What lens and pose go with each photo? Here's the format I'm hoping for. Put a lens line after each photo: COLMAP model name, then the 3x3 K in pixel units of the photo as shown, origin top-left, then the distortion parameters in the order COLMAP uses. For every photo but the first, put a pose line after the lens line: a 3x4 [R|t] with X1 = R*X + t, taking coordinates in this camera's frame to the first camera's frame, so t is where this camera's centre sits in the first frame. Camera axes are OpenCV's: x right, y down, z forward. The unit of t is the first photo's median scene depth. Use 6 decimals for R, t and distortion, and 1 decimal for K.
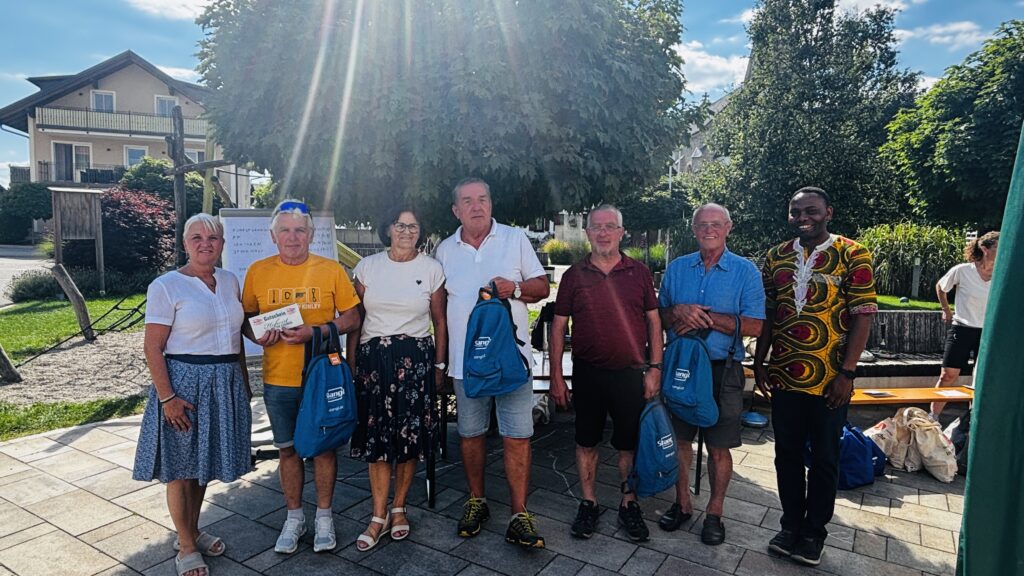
lens RADIAL K [[648.0, 0, 508.5], [0, 648.0, 284.7], [0, 0, 1]] dist [0.028692, -0.059438]
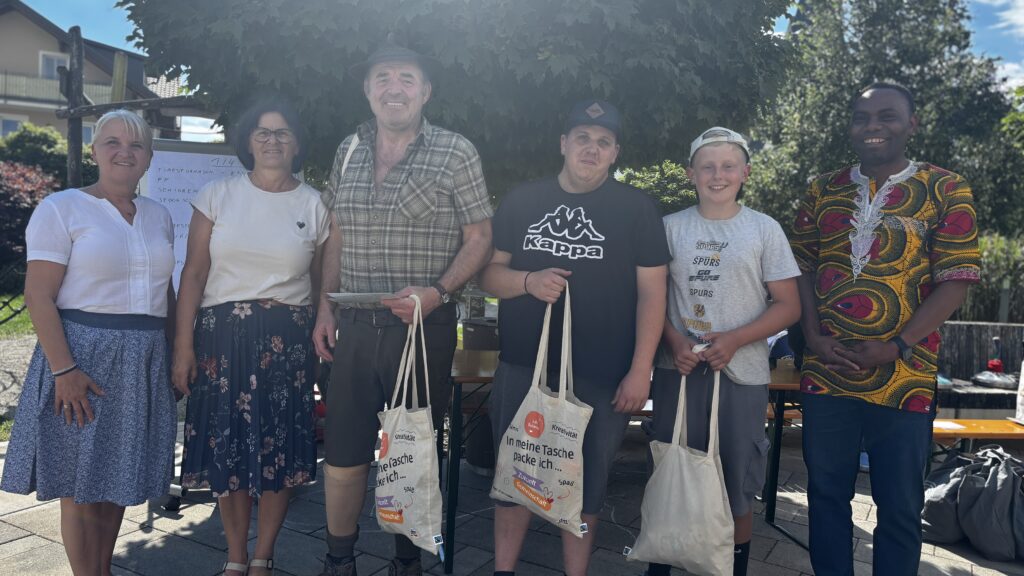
lens RADIAL K [[799.7, 0, 514.4], [0, 799.7, 287.3], [0, 0, 1]] dist [0.004094, -0.003125]
pose [[0.998548, 0.026569, 0.046857, -0.058596], [-0.024948, 0.999081, -0.034849, 0.044958], [-0.047739, 0.033630, 0.998294, 0.099529]]
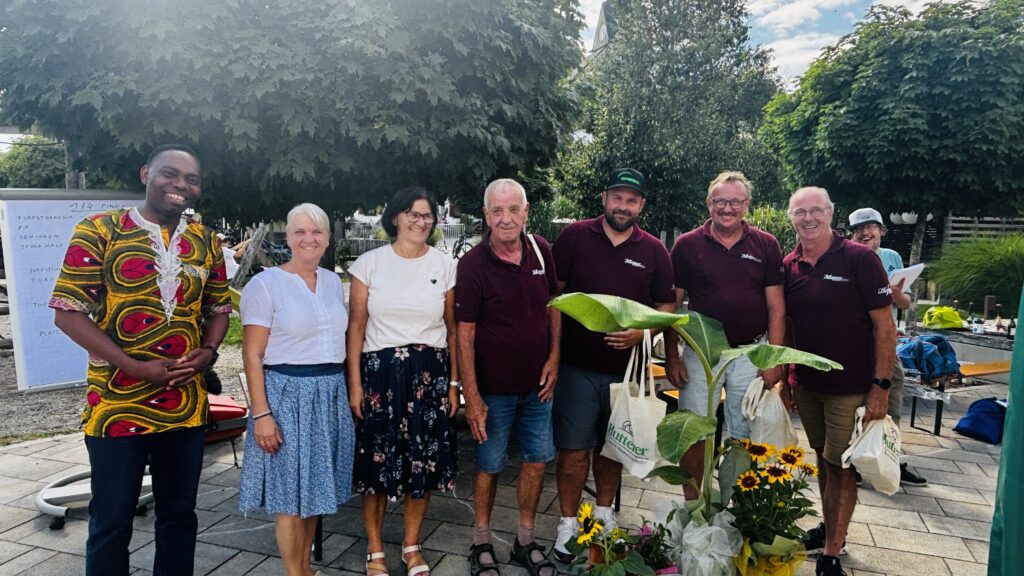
lens RADIAL K [[751.4, 0, 523.9], [0, 751.4, 285.2], [0, 0, 1]] dist [0.048920, -0.105982]
pose [[0.966005, -0.023476, 0.257457, -0.064042], [0.020514, 0.999689, 0.014187, -0.005023], [-0.257710, -0.008424, 0.966186, 0.015265]]
